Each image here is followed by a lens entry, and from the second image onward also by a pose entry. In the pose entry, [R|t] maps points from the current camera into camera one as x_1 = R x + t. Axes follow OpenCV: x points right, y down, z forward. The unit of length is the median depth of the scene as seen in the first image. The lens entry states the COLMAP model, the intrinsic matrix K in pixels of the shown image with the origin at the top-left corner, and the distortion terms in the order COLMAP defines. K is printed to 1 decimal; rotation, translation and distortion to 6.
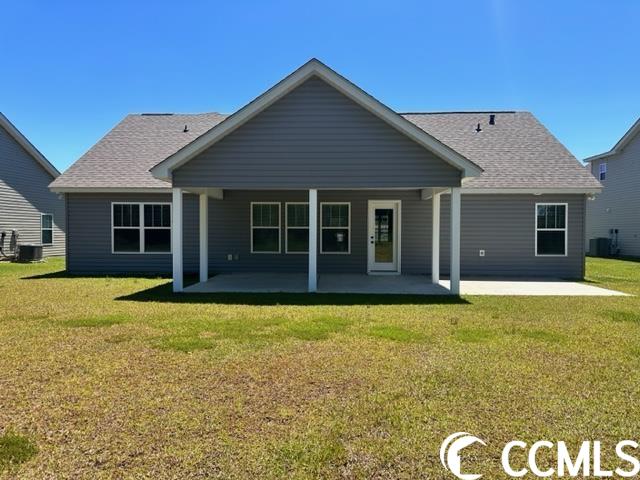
lens RADIAL K [[448.4, 0, 320.0], [0, 448.4, 240.0], [0, 0, 1]] dist [0.084763, -0.110995]
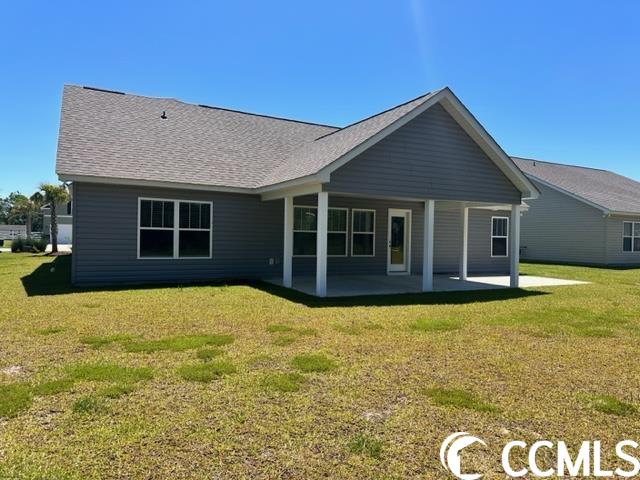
lens RADIAL K [[448.4, 0, 320.0], [0, 448.4, 240.0], [0, 0, 1]] dist [0.084763, -0.110995]
pose [[0.858987, 0.008442, 0.511928, -0.609382], [-0.006427, 0.999963, -0.005706, -0.002890], [-0.511957, 0.001611, 0.859009, 0.122397]]
